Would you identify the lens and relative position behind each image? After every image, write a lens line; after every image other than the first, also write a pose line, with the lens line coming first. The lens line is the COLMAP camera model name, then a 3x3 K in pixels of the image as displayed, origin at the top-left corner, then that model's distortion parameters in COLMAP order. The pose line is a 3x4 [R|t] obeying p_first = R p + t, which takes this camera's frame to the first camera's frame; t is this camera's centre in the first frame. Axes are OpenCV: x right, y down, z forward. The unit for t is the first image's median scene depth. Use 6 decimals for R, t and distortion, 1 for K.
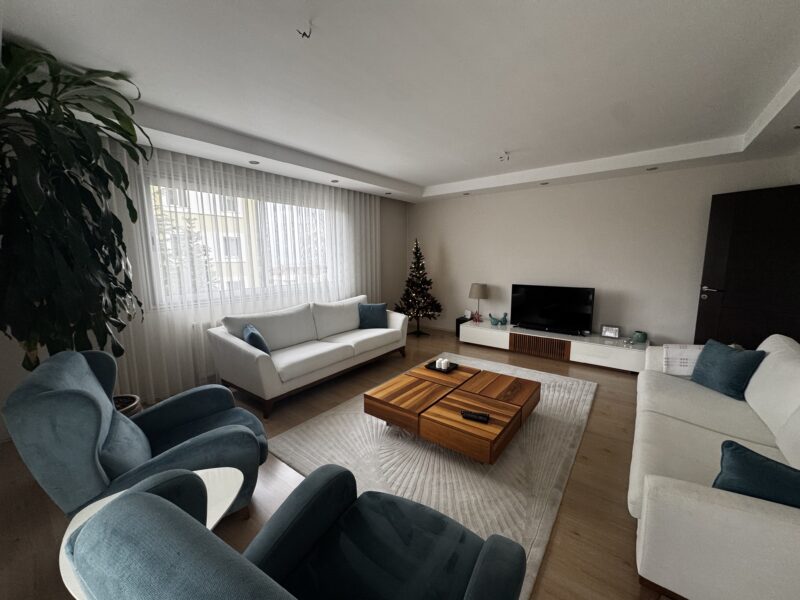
lens RADIAL K [[320.3, 0, 401.7], [0, 320.3, 298.5], [0, 0, 1]] dist [0.000244, 0.000060]
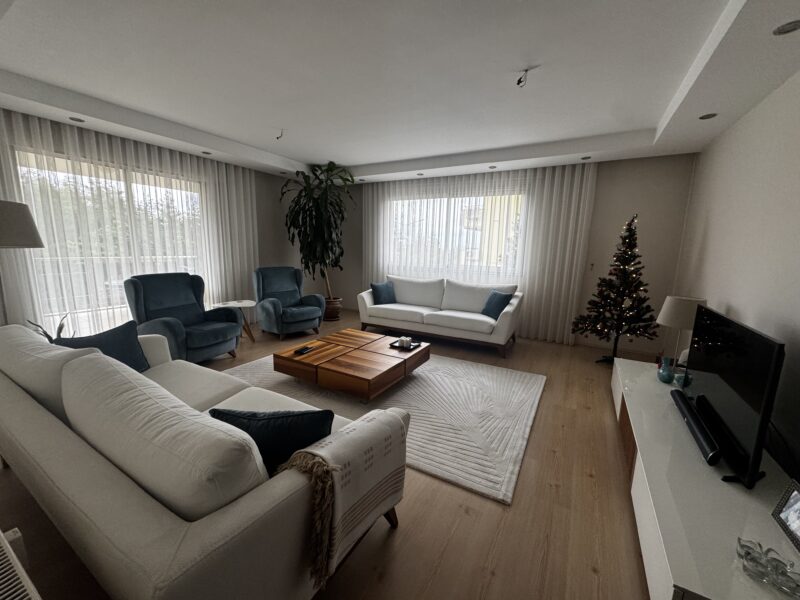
lens RADIAL K [[320.3, 0, 396.4], [0, 320.3, 302.6], [0, 0, 1]] dist [0.000244, 0.000060]
pose [[0.124413, 0.176139, -0.976472, 1.362174], [-0.160066, 0.974791, 0.155441, -0.087692], [0.979235, 0.136961, 0.149470, 1.000938]]
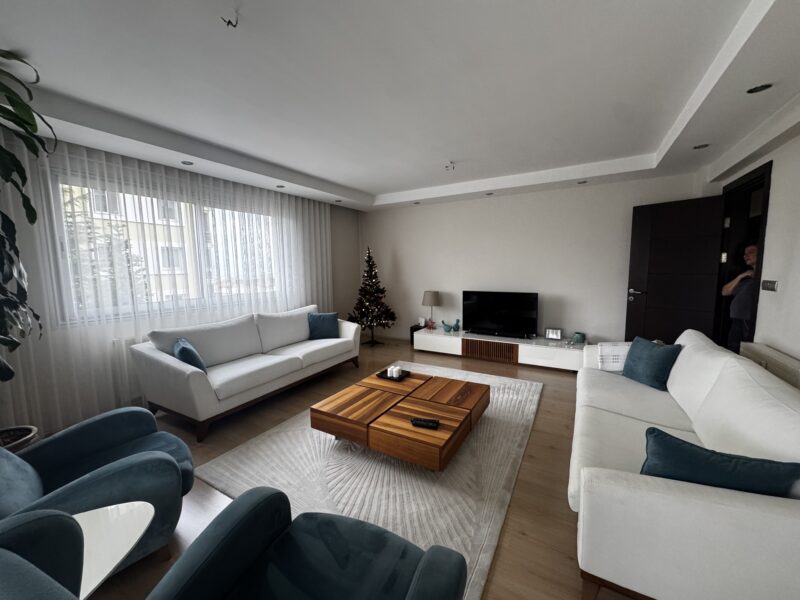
lens RADIAL K [[320.3, 0, 401.6], [0, 320.3, 298.0], [0, 0, 1]] dist [0.000244, 0.000060]
pose [[0.991525, -0.019865, 0.128389, 0.035503], [0.024448, 0.999115, -0.034219, 0.015473], [-0.127596, 0.037068, 0.991133, 0.020321]]
